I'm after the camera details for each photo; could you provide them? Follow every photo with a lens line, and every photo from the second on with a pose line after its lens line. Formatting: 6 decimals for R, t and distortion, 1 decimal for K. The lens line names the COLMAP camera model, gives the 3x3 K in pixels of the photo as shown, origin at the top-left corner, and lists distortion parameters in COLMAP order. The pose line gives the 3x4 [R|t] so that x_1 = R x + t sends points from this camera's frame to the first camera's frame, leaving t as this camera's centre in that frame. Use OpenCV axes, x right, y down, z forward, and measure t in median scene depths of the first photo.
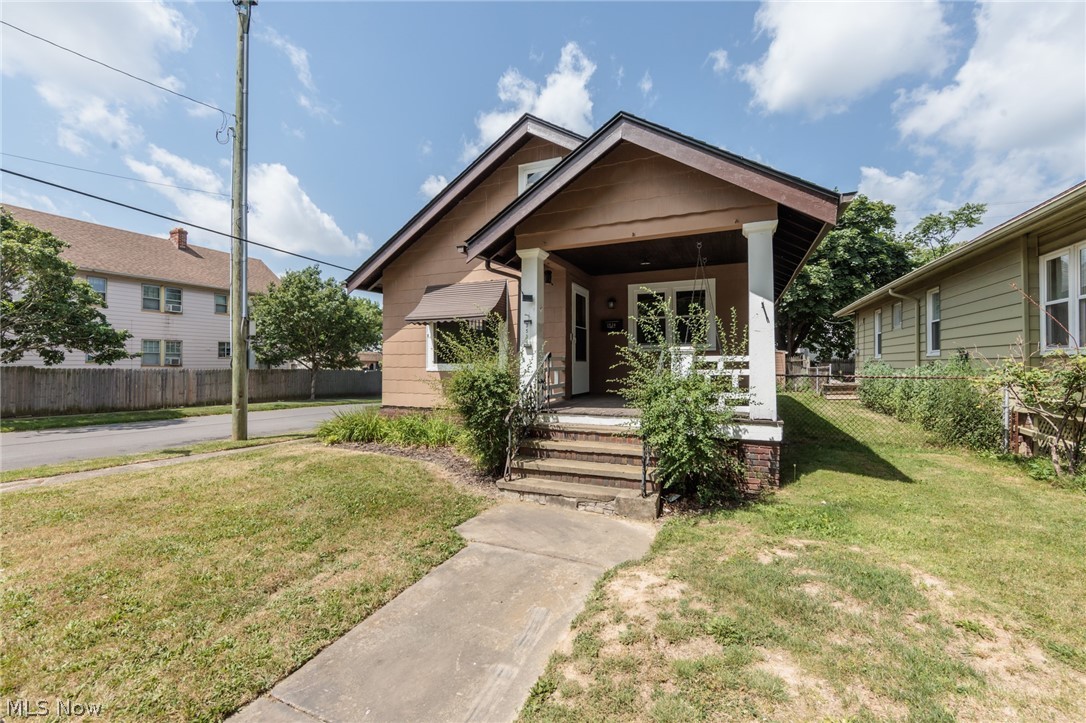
lens RADIAL K [[423.7, 0, 546.8], [0, 423.7, 361.4], [0, 0, 1]] dist [-0.002664, -0.000207]
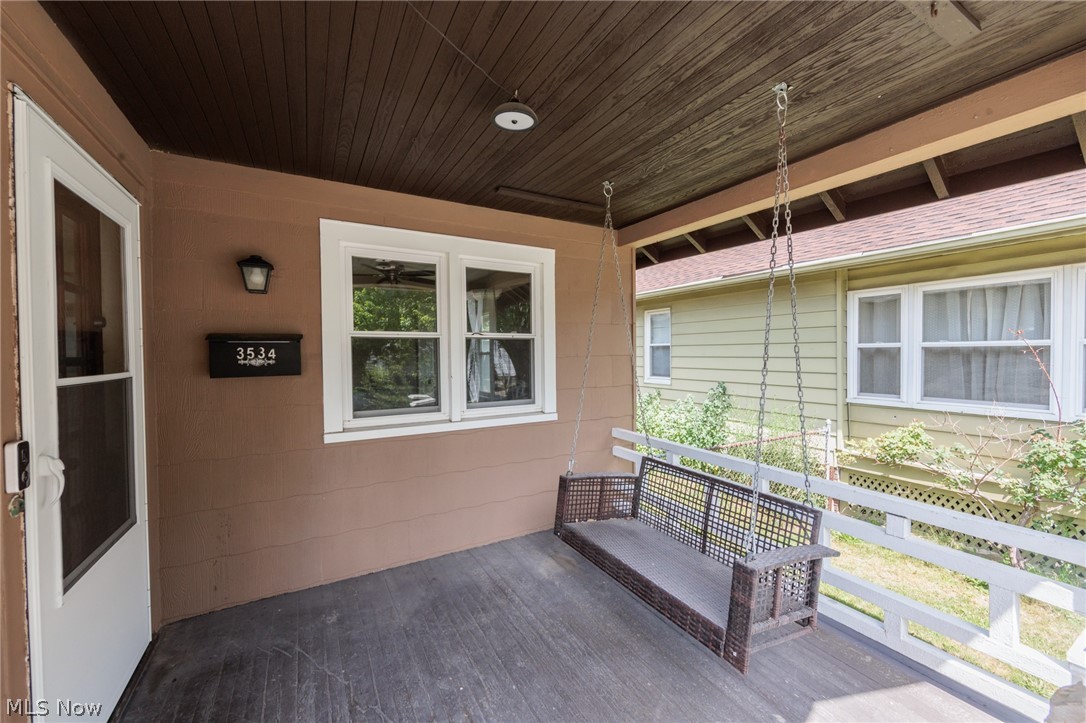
lens RADIAL K [[423.7, 0, 546.8], [0, 423.7, 361.4], [0, 0, 1]] dist [-0.002664, -0.000207]
pose [[0.601556, -0.018441, 0.798617, 0.049181], [0.000870, 0.999748, 0.022430, -0.088171], [-0.798830, -0.012799, 0.601421, 0.698962]]
